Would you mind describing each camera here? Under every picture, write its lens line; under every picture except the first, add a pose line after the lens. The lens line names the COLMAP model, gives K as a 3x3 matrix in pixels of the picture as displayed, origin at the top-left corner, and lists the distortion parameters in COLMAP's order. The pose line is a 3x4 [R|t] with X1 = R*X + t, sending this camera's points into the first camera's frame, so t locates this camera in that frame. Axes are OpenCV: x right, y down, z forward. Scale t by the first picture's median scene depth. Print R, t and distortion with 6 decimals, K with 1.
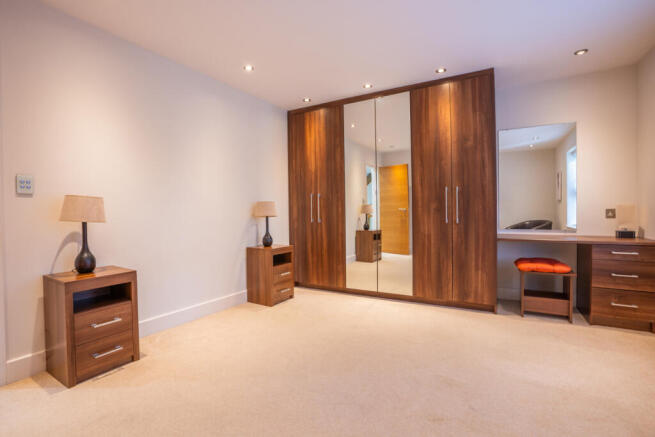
lens RADIAL K [[308.5, 0, 318.1], [0, 308.5, 215.8], [0, 0, 1]] dist [-0.029010, 0.000759]
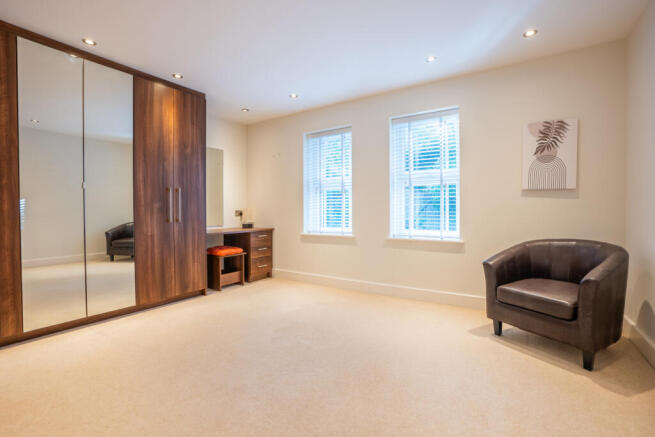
lens RADIAL K [[308.5, 0, 318.1], [0, 308.5, 215.8], [0, 0, 1]] dist [-0.029010, 0.000759]
pose [[0.059541, -0.006217, 0.998207, -0.580372], [0.011596, 0.999917, 0.005536, 0.001630], [-0.998159, 0.011246, 0.059608, 0.442046]]
